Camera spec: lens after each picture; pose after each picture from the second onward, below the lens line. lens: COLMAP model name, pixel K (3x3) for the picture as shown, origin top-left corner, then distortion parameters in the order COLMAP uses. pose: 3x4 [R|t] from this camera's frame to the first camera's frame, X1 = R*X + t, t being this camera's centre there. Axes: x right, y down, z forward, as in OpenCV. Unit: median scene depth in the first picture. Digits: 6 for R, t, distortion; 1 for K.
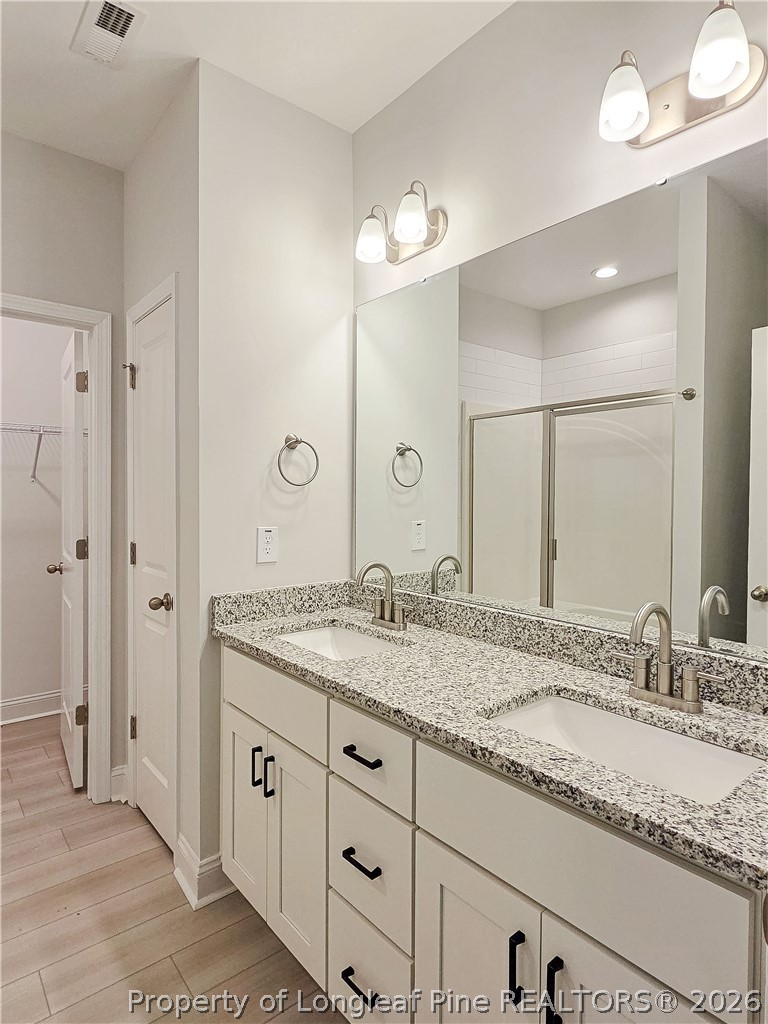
lens RADIAL K [[576.6, 0, 384.0], [0, 576.6, 512.0], [0, 0, 1]] dist [-0.001110, -0.000264]
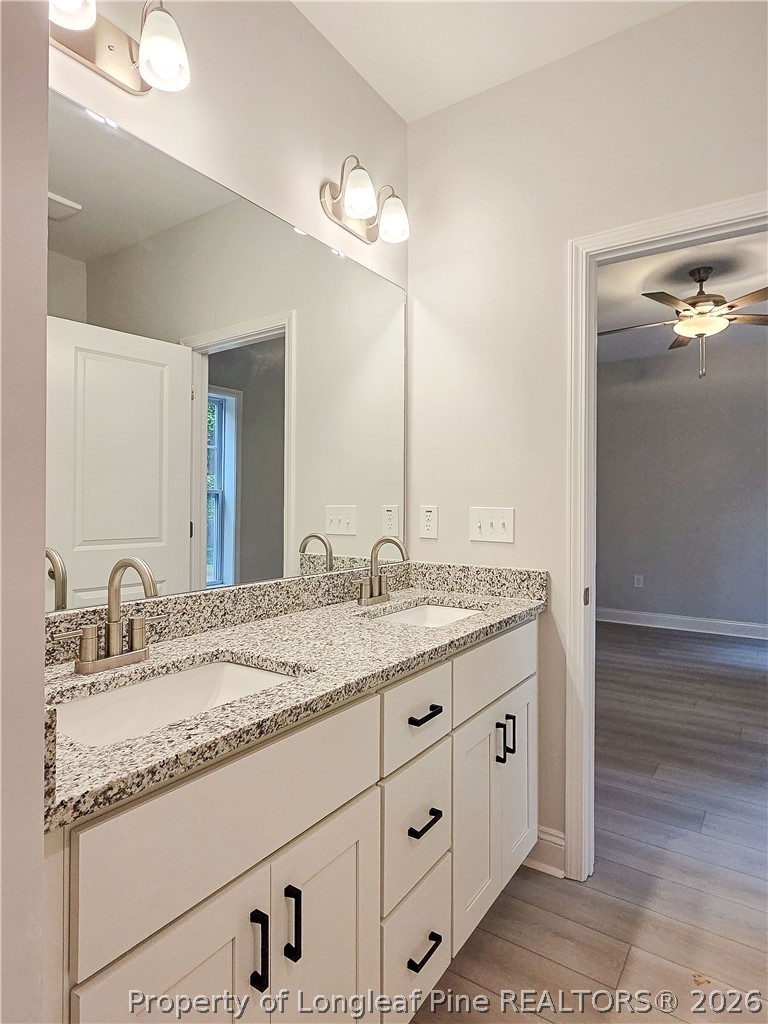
lens RADIAL K [[576.6, 0, 384.0], [0, 576.6, 512.0], [0, 0, 1]] dist [-0.001110, -0.000264]
pose [[-0.277920, -0.015227, 0.960484, -0.830403], [0.026740, 0.999364, 0.023581, 0.040789], [-0.960232, 0.032236, -0.277336, 1.142371]]
